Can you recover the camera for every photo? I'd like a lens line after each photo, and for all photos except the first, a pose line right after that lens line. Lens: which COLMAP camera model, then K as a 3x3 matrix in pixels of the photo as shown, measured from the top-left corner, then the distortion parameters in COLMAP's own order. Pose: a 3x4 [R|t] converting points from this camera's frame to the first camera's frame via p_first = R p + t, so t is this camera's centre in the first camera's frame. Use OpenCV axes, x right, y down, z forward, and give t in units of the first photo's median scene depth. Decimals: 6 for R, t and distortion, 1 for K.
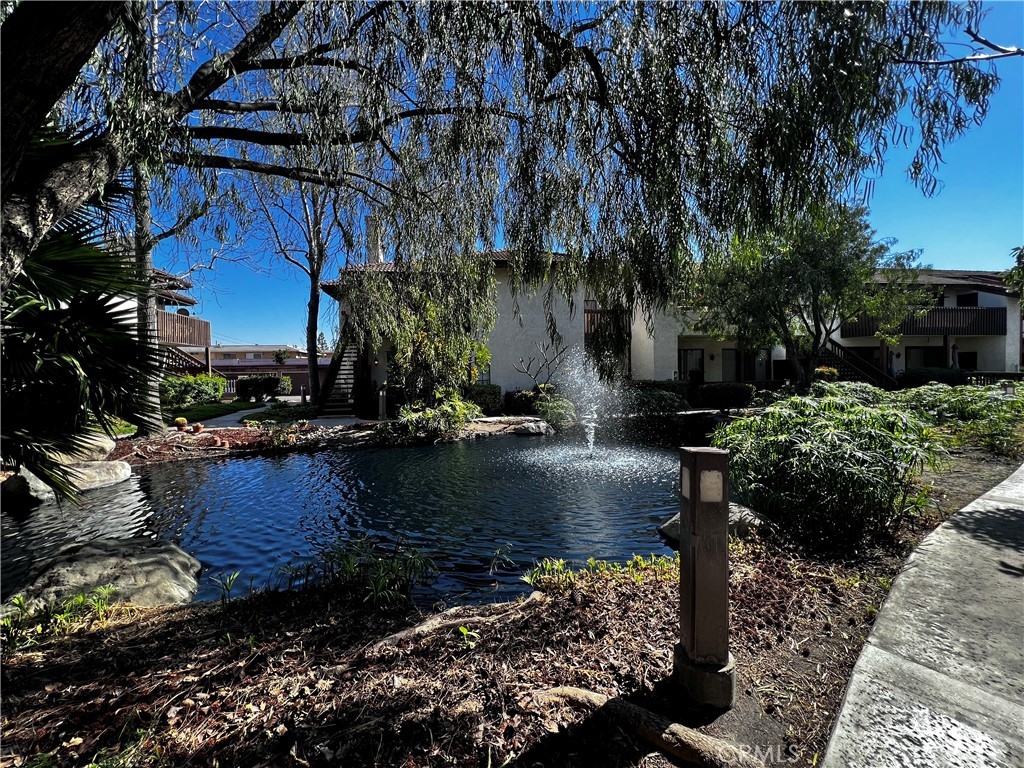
lens RADIAL K [[409.7, 0, 510.0], [0, 409.7, 382.5], [0, 0, 1]] dist [-0.000131, -0.001015]
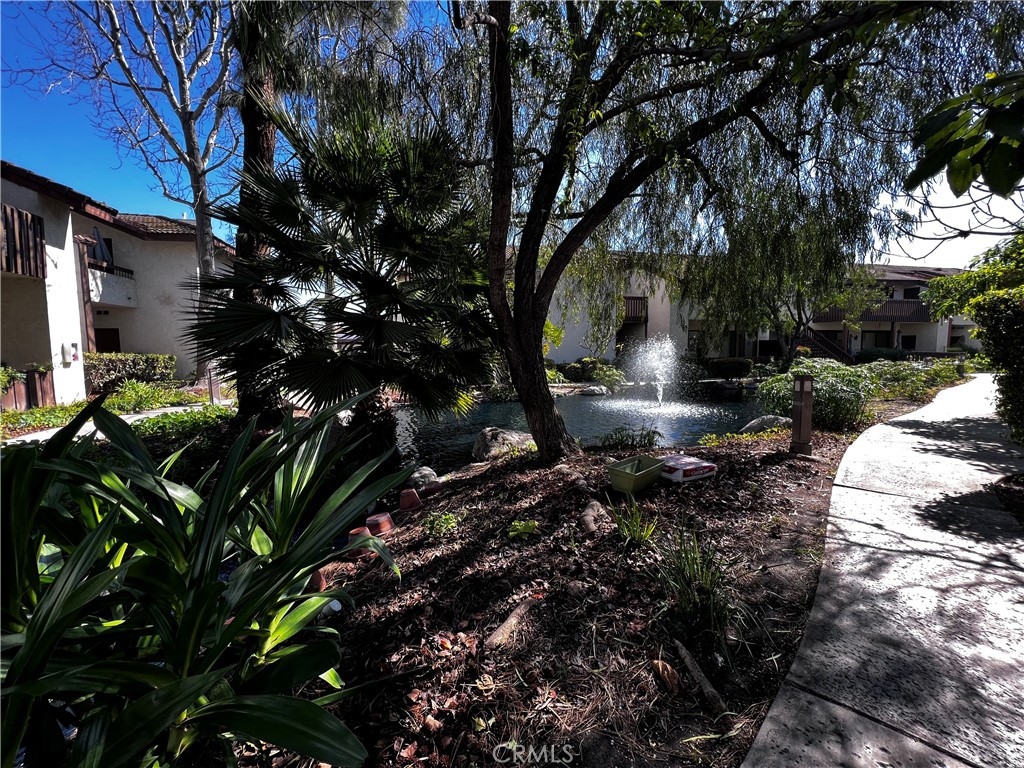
lens RADIAL K [[409.7, 0, 513.9], [0, 409.7, 384.3], [0, 0, 1]] dist [-0.000131, -0.001015]
pose [[0.997510, 0.004089, 0.070413, -0.235518], [-0.008487, 0.998023, 0.062270, 0.008861], [-0.070019, -0.062712, 0.995572, -0.232368]]
